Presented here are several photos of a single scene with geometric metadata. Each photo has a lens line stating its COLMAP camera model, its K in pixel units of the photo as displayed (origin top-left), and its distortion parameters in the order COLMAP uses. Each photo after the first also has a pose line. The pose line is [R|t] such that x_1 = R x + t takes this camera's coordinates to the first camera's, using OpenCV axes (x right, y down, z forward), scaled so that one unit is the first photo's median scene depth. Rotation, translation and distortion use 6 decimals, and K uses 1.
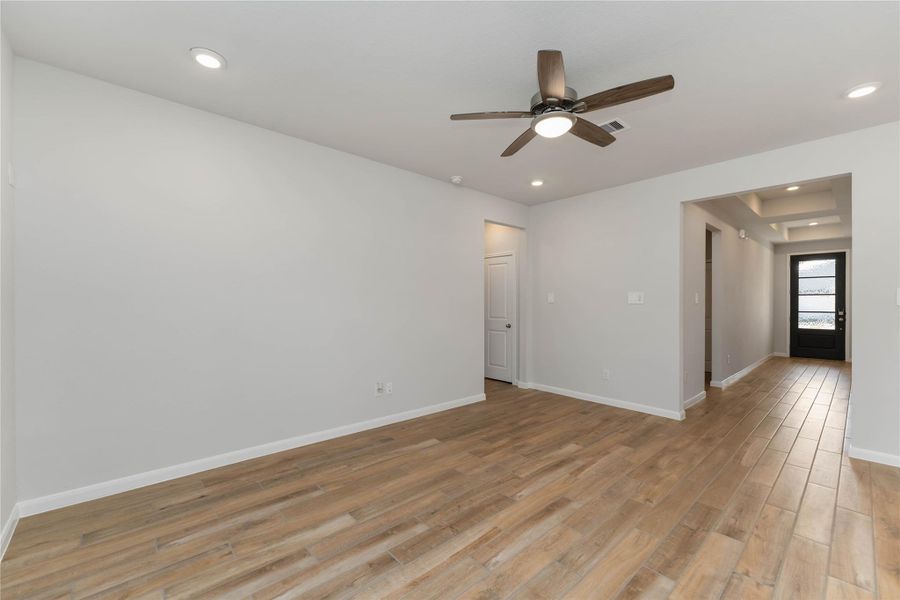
lens RADIAL K [[370.6, 0, 449.7], [0, 370.6, 302.5], [0, 0, 1]] dist [-0.005712, 0.004868]
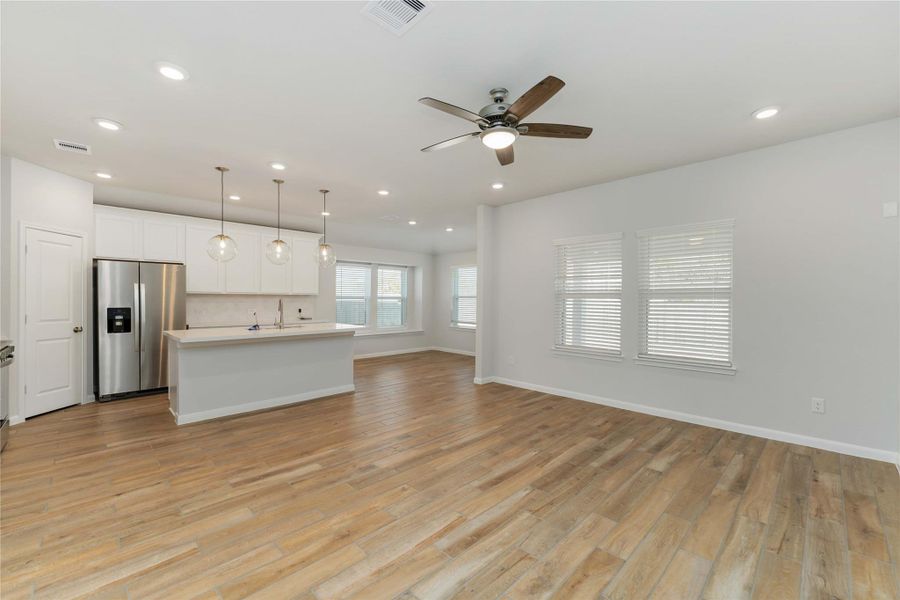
lens RADIAL K [[372.3, 0, 444.6], [0, 372.3, 292.6], [0, 0, 1]] dist [-0.008522, 0.003545]
pose [[-0.999281, -0.008344, -0.036982, 0.388085], [-0.007743, 0.999836, -0.016358, -0.001827], [0.037113, -0.016060, -0.999182, 1.714952]]
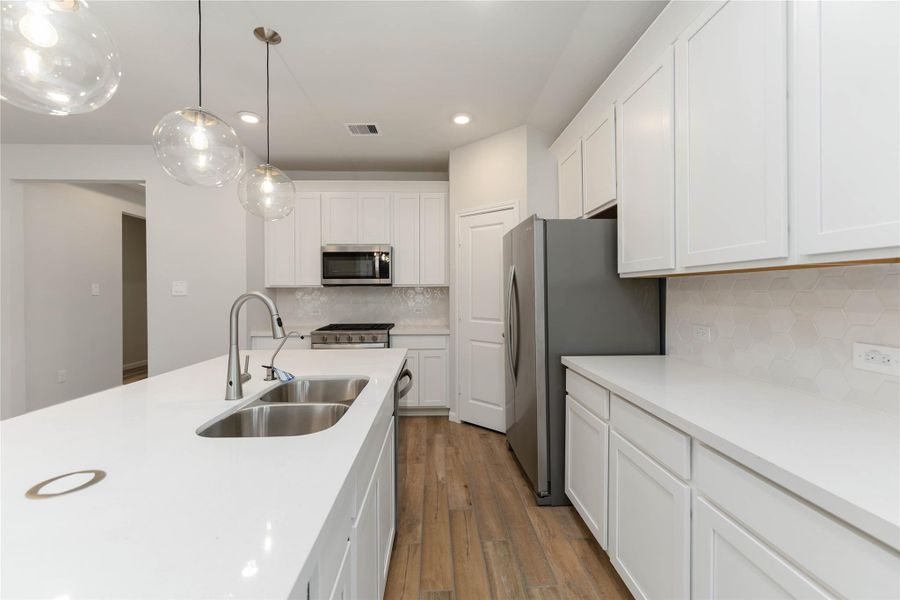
lens RADIAL K [[372.3, 0, 450.0], [0, 372.3, 291.4], [0, 0, 1]] dist [-0.008522, 0.003545]
pose [[0.640523, -0.008721, 0.767889, 0.864011], [0.011683, 0.999930, 0.001611, 0.003202], [-0.767850, 0.007940, 0.640580, -0.496104]]
